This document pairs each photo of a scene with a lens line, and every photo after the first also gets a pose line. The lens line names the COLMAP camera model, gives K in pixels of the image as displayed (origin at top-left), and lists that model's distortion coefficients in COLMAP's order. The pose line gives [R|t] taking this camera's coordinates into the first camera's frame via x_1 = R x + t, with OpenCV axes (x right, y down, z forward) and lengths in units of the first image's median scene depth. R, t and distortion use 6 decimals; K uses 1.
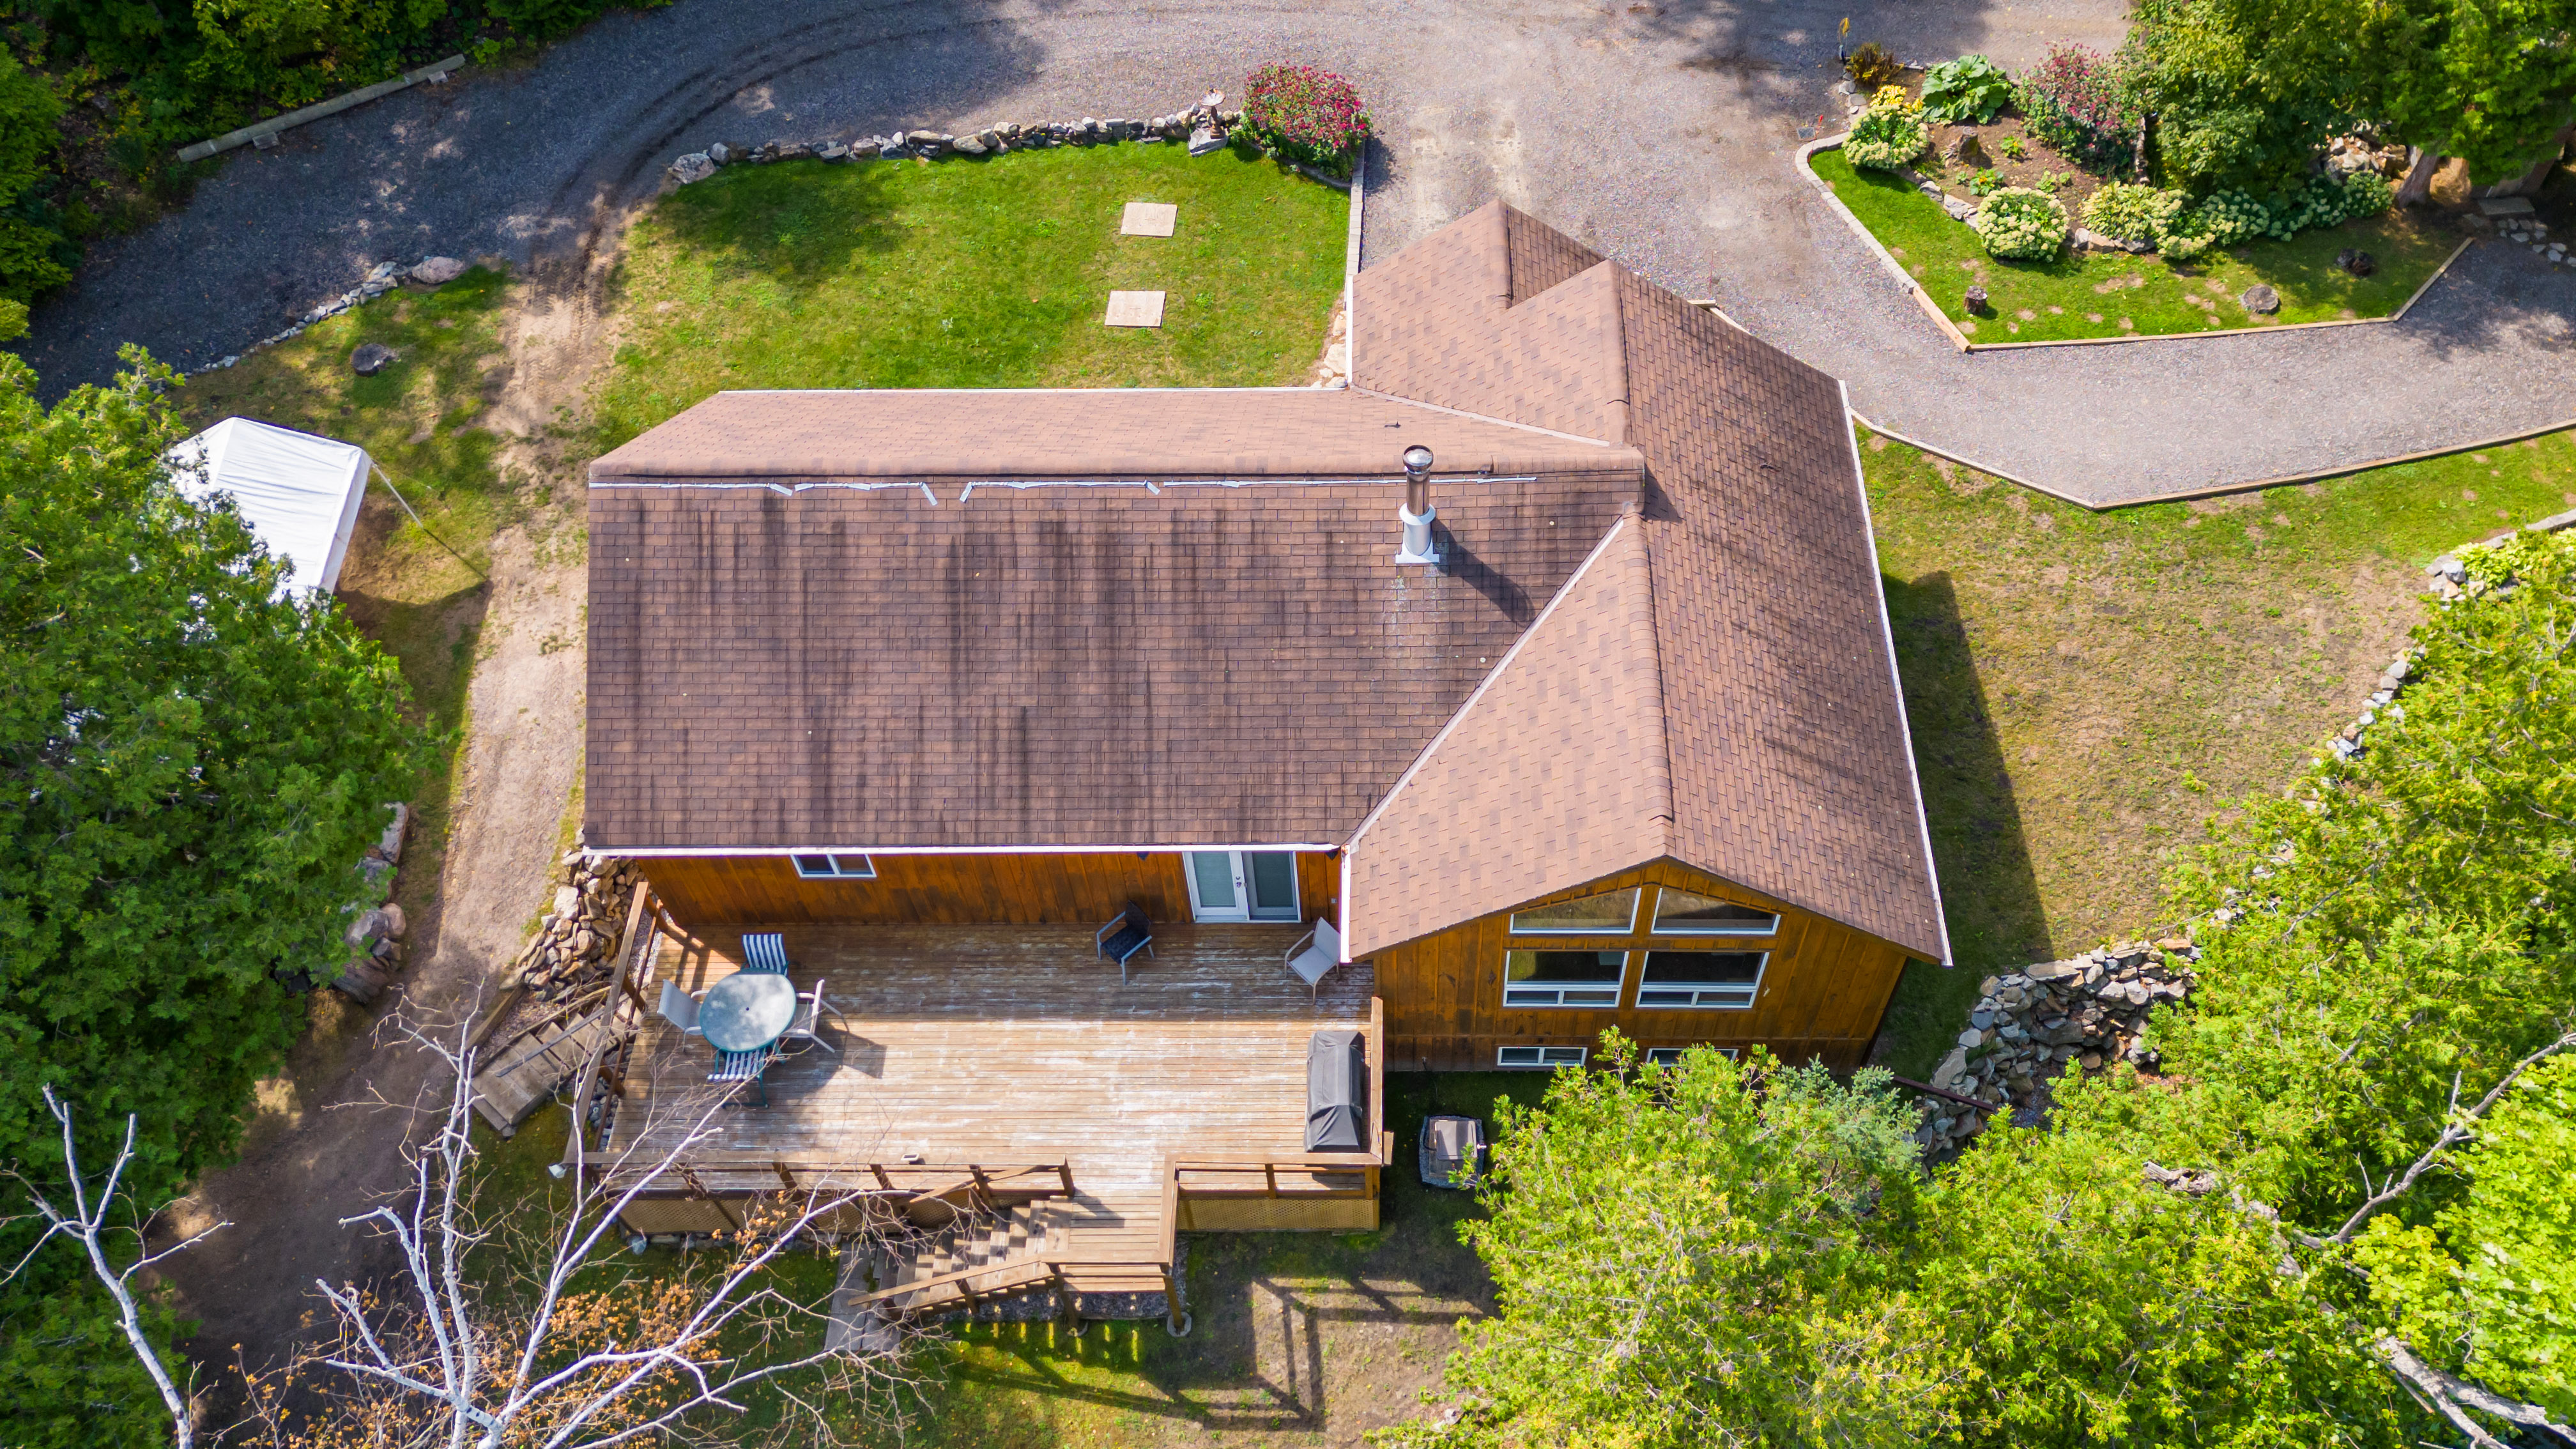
lens RADIAL K [[1925.0, 0, 1346.8], [0, 1925.0, 717.0], [0, 0, 1]] dist [0.042334, -0.003043]
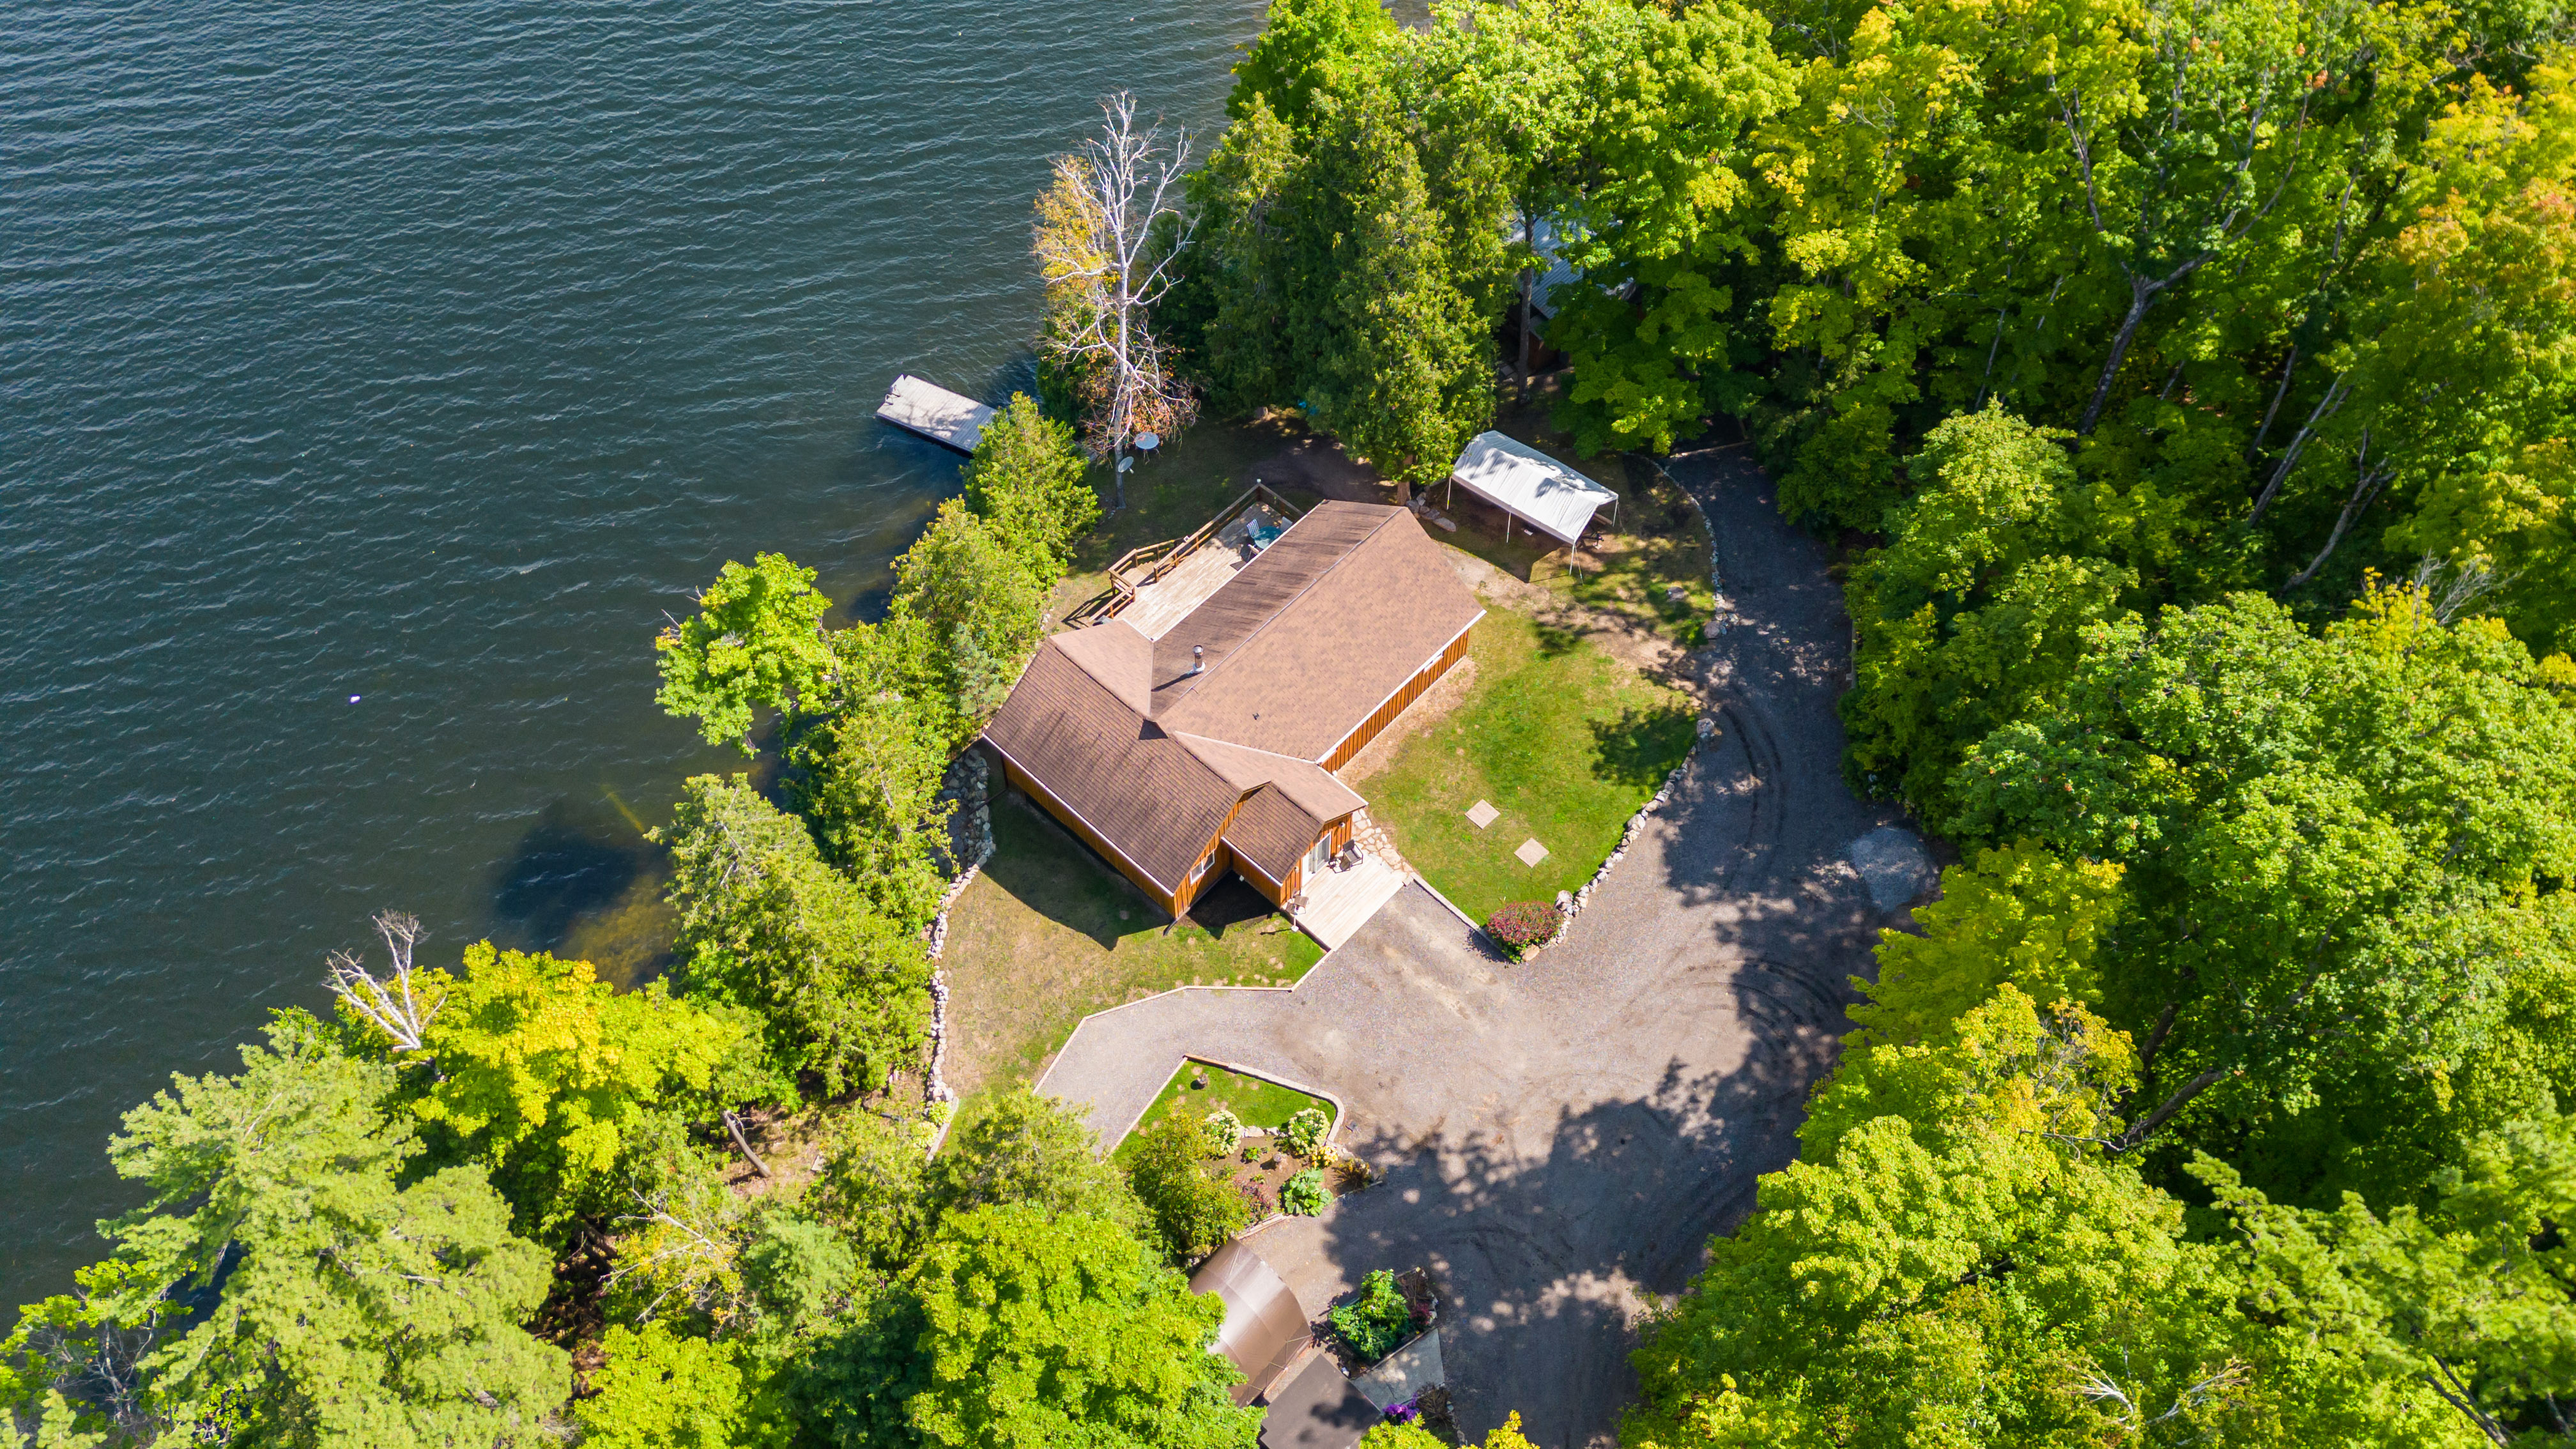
lens RADIAL K [[1871.4, 0, 1250.8], [0, 1871.4, 727.6], [0, 0, 1]] dist [0.091620, 0.000259]
pose [[-0.676130, 0.624172, -0.391482, 0.949201], [-0.578529, -0.120738, 0.806676, -2.018721], [0.456237, 0.771902, 0.442736, -0.100088]]
